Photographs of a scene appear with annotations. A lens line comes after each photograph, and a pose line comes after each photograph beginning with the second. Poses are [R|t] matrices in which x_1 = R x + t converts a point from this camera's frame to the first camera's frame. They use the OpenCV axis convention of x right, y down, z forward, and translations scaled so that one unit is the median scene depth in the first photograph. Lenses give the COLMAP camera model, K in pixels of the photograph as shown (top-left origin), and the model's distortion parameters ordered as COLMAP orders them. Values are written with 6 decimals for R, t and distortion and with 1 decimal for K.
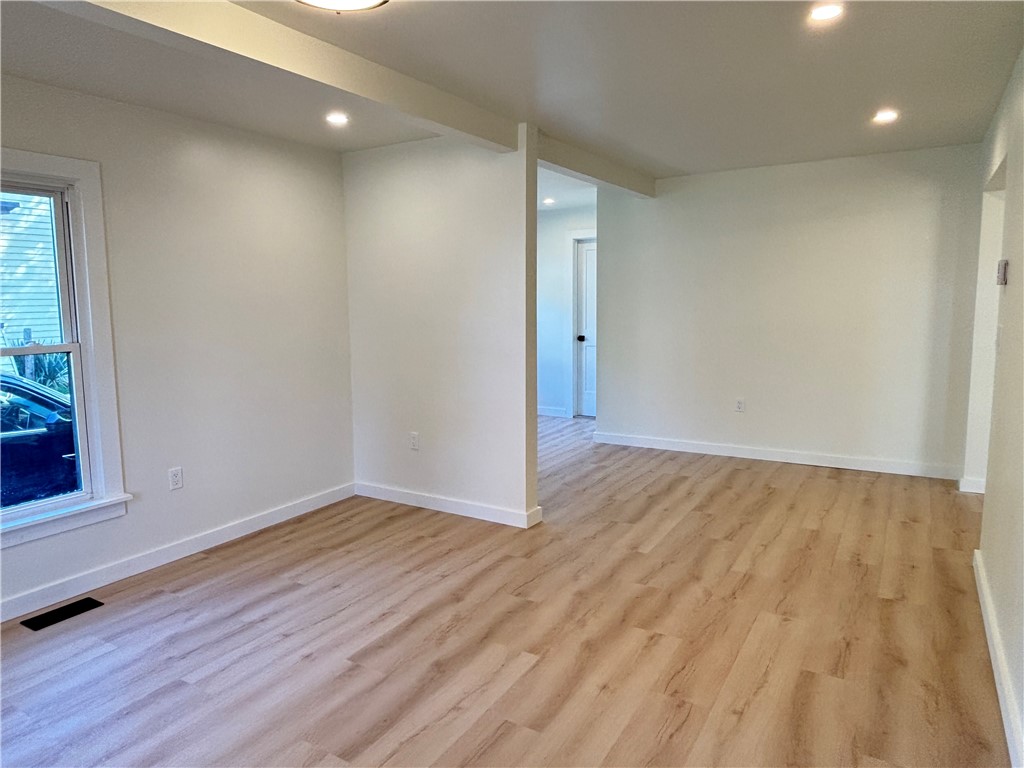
lens RADIAL K [[668.5, 0, 509.7], [0, 668.5, 379.3], [0, 0, 1]] dist [-0.005804, -0.003038]
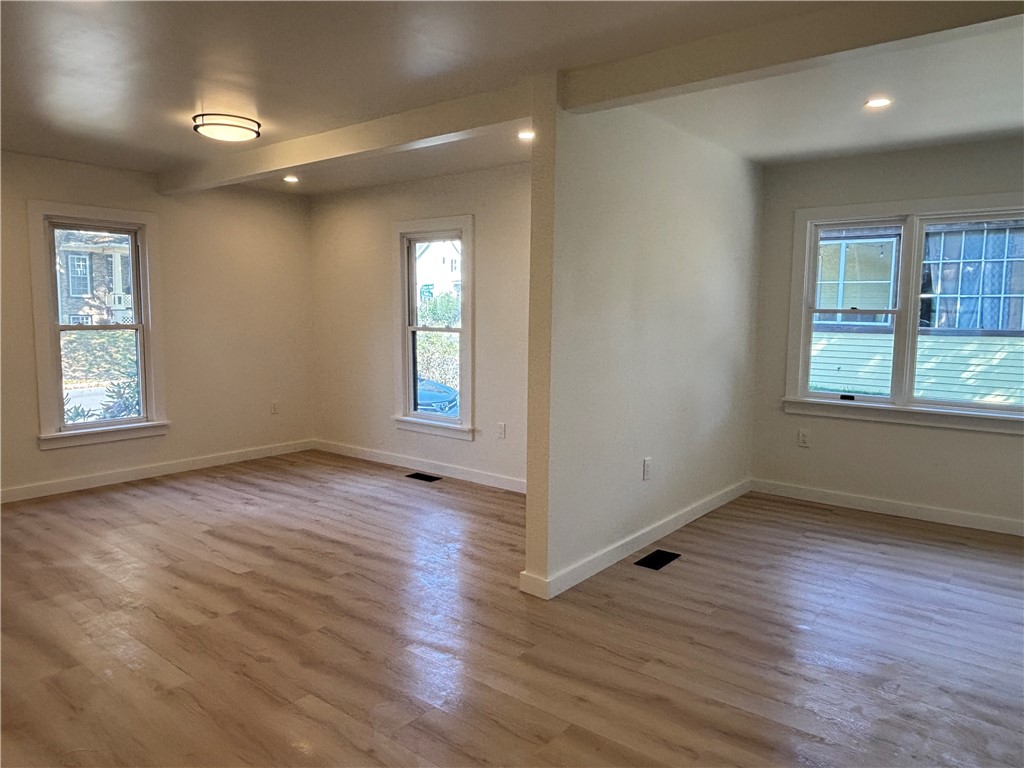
lens RADIAL K [[692.5, 0, 510.4], [0, 692.5, 386.2], [0, 0, 1]] dist [-0.000325, -0.003125]
pose [[-0.120431, 0.132713, -0.983811, 1.169950], [-0.130248, 0.980345, 0.148189, -0.206447], [0.984140, 0.145986, -0.100778, 1.462225]]
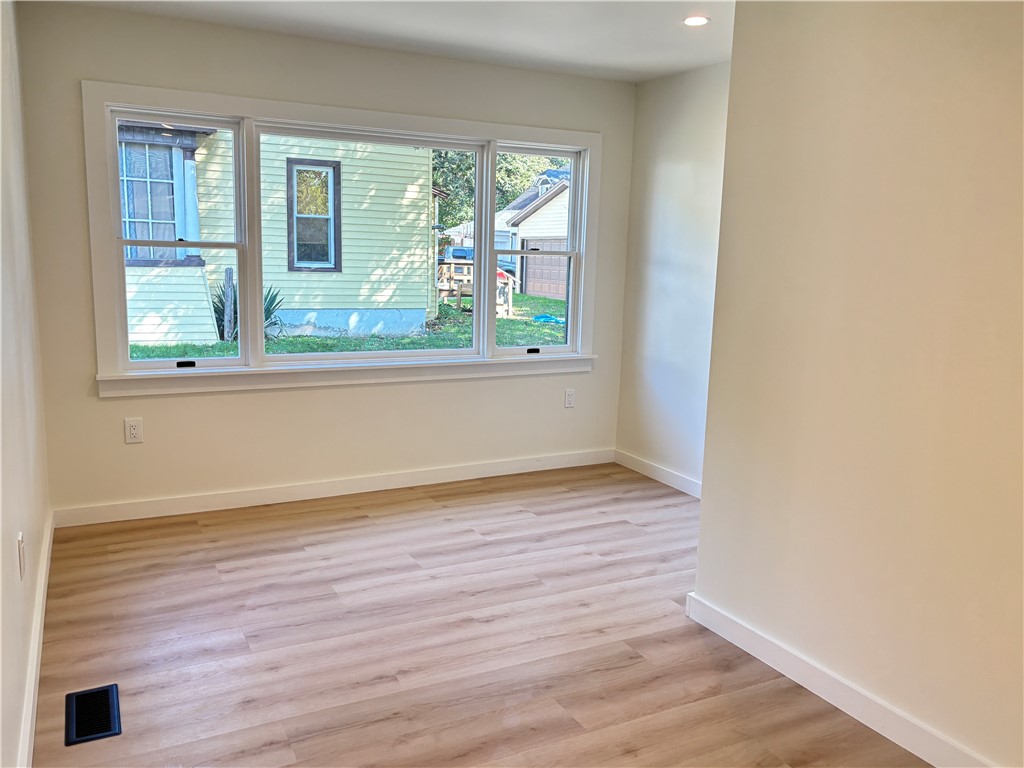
lens RADIAL K [[819.3, 0, 511.1], [0, 819.3, 375.3], [0, 0, 1]] dist [0.004271, 0.001297]
pose [[0.849020, 0.123676, -0.513682, 0.638333], [-0.108214, 0.992312, 0.060056, -0.165833], [0.517160, 0.004599, 0.855876, 1.154644]]
